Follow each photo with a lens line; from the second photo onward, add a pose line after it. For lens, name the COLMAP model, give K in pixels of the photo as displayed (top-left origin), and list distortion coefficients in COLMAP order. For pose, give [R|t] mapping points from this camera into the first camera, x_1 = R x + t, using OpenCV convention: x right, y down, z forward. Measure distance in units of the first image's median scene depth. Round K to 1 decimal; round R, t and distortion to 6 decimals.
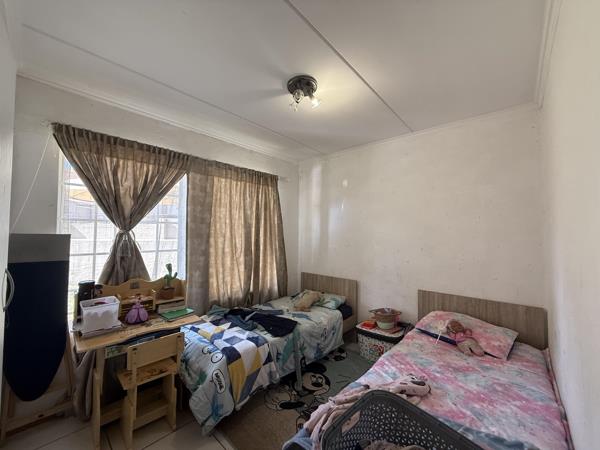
lens RADIAL K [[238.9, 0, 300.0], [0, 238.9, 225.0], [0, 0, 1]] dist [-0.000389, 0.000210]
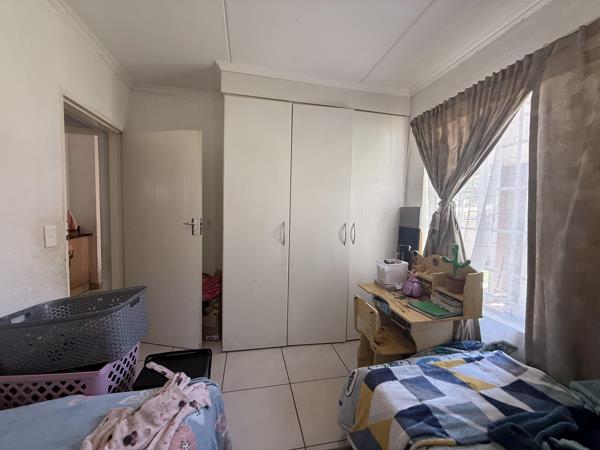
lens RADIAL K [[238.9, 0, 300.0], [0, 238.9, 225.0], [0, 0, 1]] dist [-0.000389, 0.000210]
pose [[-0.575634, 0.025914, -0.817297, 0.317150], [0.000259, 0.999503, 0.031509, 0.082903], [0.817707, 0.017926, -0.575355, 1.043401]]
